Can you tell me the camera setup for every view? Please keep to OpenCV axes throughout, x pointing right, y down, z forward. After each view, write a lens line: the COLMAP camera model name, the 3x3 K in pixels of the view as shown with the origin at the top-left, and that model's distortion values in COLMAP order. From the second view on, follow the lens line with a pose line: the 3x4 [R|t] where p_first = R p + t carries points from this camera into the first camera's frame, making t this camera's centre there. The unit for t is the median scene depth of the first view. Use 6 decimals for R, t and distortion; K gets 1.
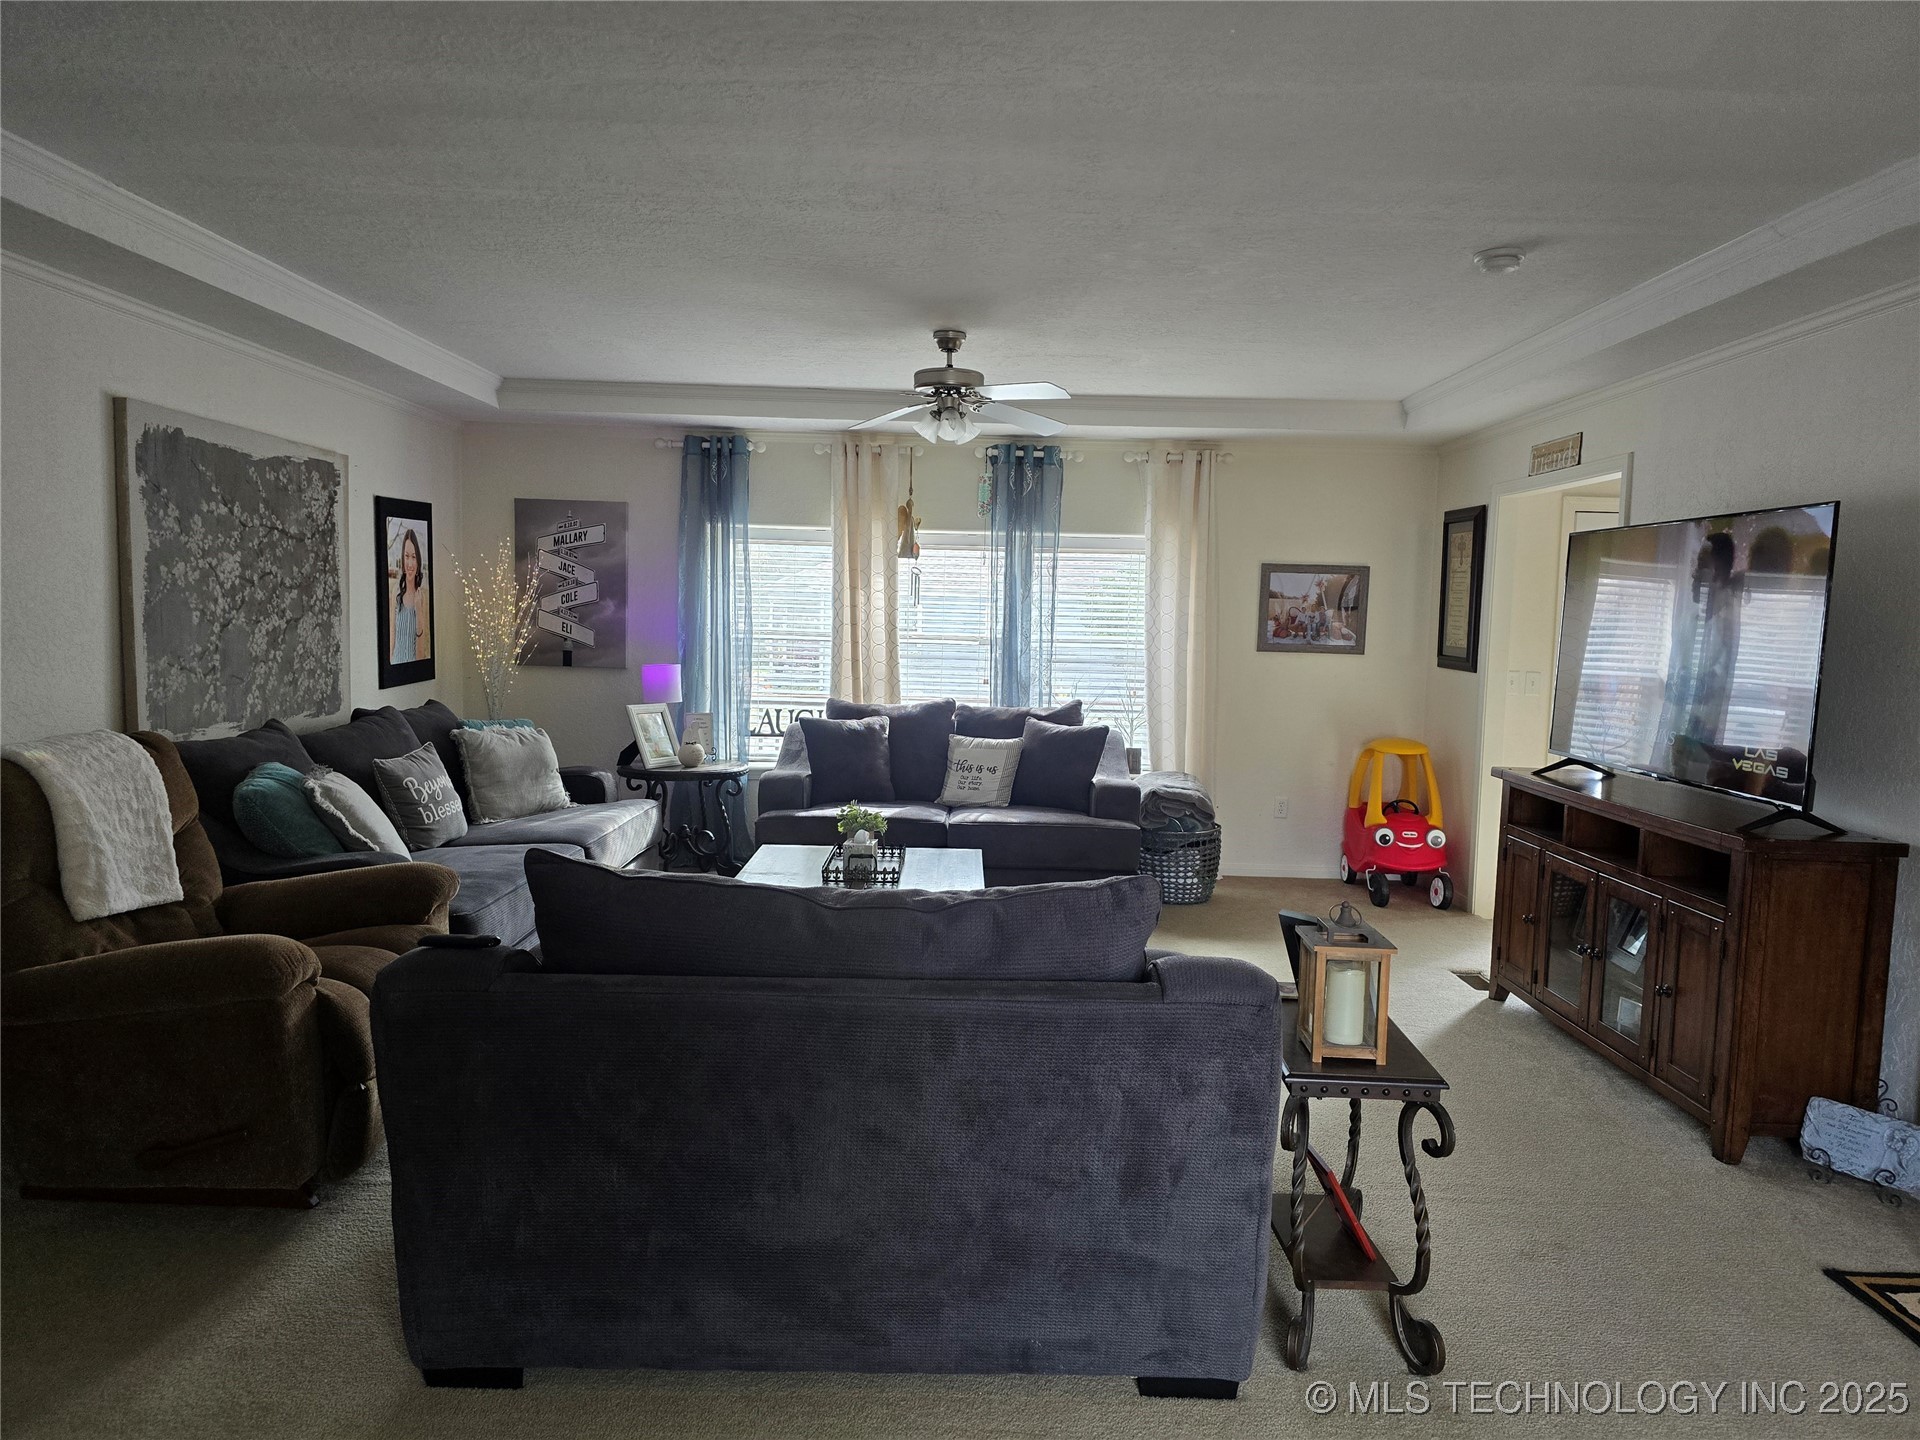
lens RADIAL K [[1289.0, 0, 972.3], [0, 1289.0, 724.9], [0, 0, 1]] dist [0.061109, -0.043573]
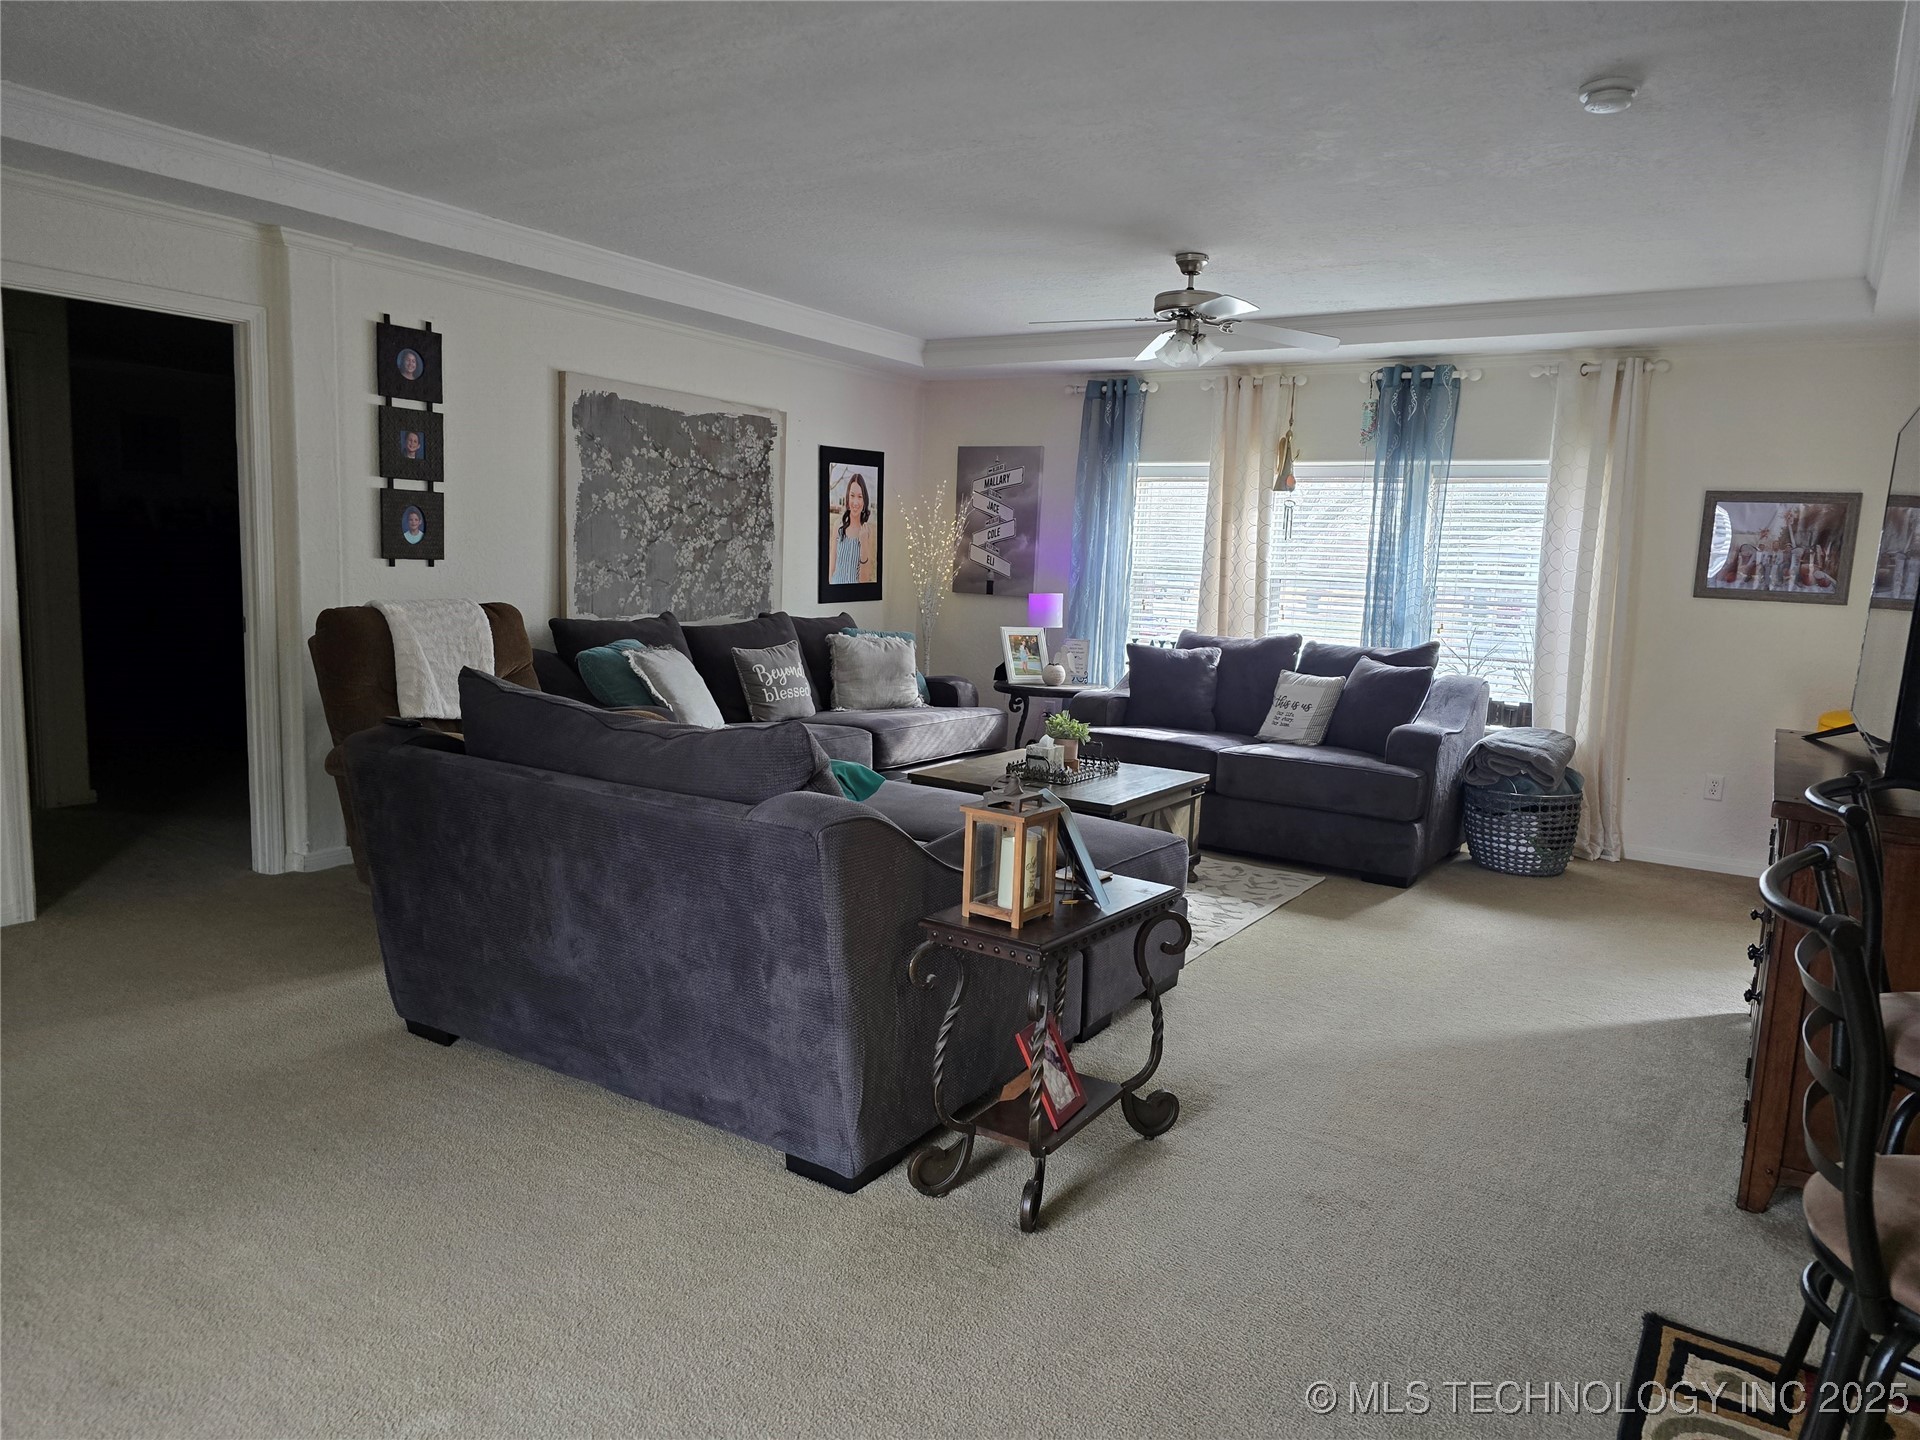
lens RADIAL K [[1289.0, 0, 976.9], [0, 1289.0, 725.8], [0, 0, 1]] dist [0.061109, -0.043573]
pose [[0.840302, 0.082491, -0.535805, 0.330876], [-0.069308, 0.996592, 0.044736, 0.022703], [0.537670, -0.000457, 0.843156, 0.046697]]
